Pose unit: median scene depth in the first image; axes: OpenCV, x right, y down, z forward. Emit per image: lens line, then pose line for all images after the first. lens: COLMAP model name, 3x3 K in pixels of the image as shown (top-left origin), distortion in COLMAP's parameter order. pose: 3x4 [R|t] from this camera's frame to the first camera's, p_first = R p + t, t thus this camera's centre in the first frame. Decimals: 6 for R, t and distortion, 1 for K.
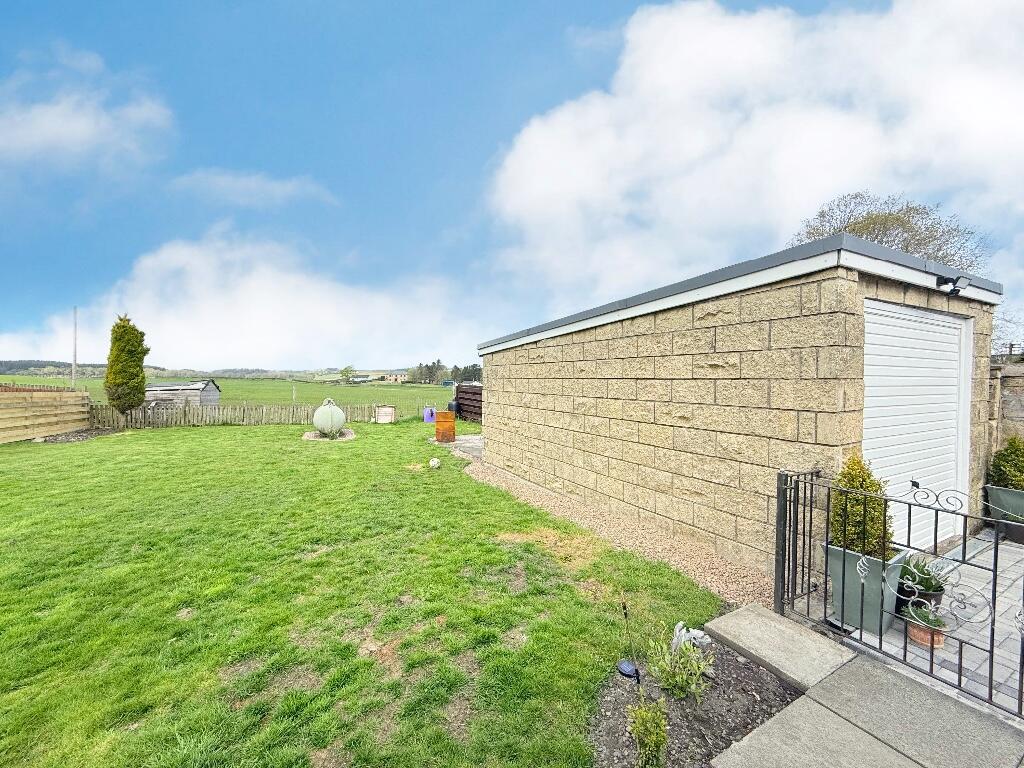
lens RADIAL K [[409.5, 0, 512.0], [0, 409.5, 384.0], [0, 0, 1]] dist [-0.001232, 0.000372]
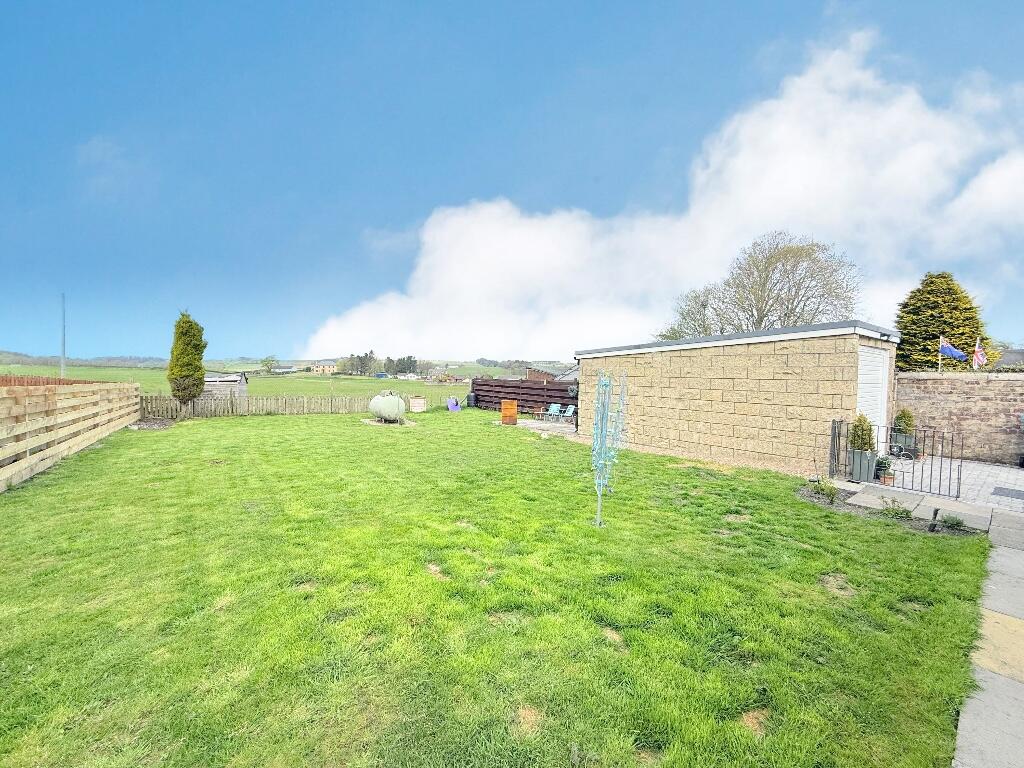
lens RADIAL K [[409.5, 0, 512.0], [0, 409.5, 384.0], [0, 0, 1]] dist [-0.001232, 0.000372]
pose [[0.985529, 0.004162, 0.169455, -0.295362], [-0.007254, 0.999818, 0.017632, -0.004234], [-0.169351, -0.018606, 0.985380, -0.190732]]
